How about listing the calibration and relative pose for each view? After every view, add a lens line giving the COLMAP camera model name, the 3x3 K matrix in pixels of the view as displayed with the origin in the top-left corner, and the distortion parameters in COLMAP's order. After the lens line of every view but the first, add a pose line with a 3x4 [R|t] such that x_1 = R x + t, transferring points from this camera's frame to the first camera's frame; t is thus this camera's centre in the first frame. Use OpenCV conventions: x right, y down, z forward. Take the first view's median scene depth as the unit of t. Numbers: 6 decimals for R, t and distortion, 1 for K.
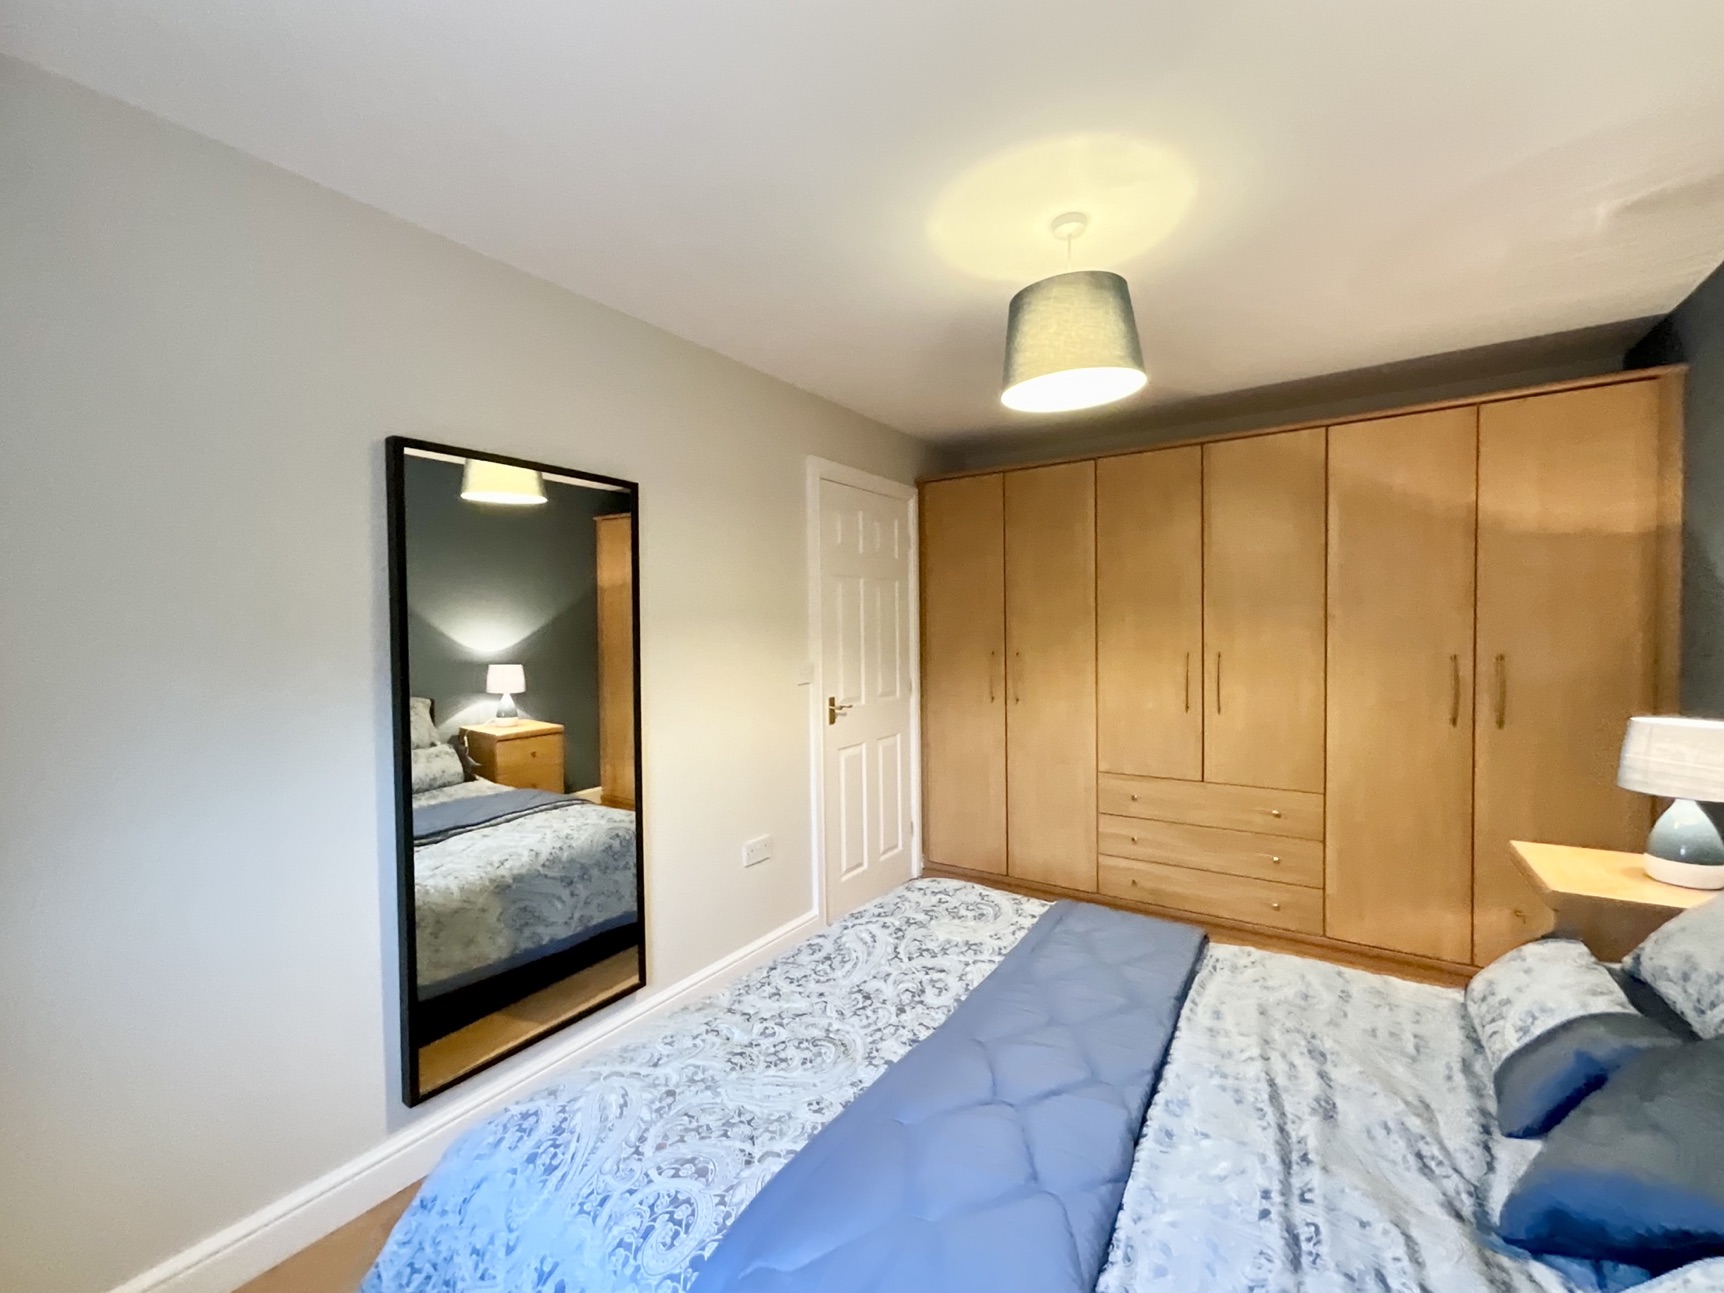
lens RADIAL K [[698.1, 0, 871.3], [0, 698.1, 637.8], [0, 0, 1]] dist [-0.006501, 0.002602]
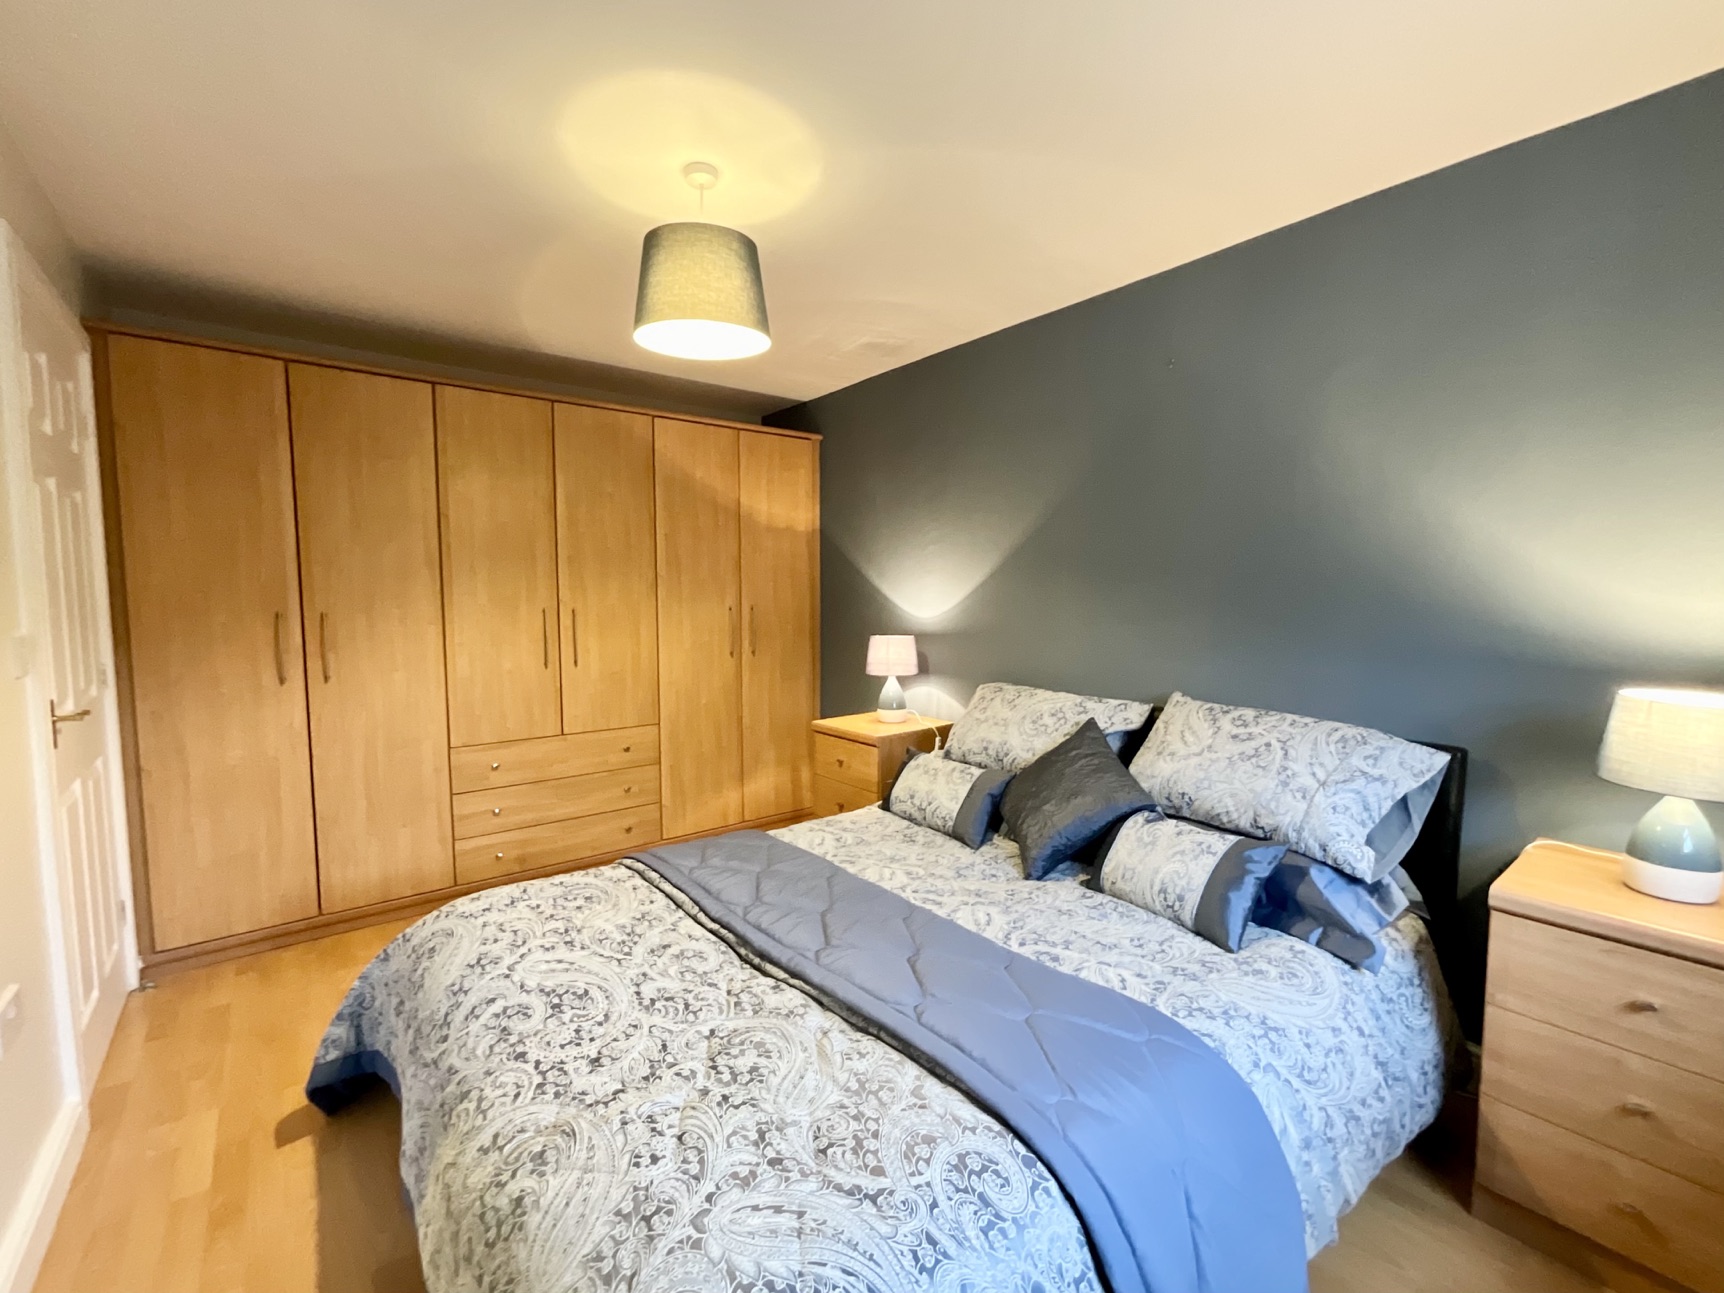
lens RADIAL K [[698.1, 0, 861.1], [0, 698.1, 646.9], [0, 0, 1]] dist [-0.006501, 0.002602]
pose [[0.337573, -0.062590, 0.939216, -0.621142], [0.011783, 0.997990, 0.062272, 0.032980], [-0.941226, -0.009954, 0.337631, 0.440751]]
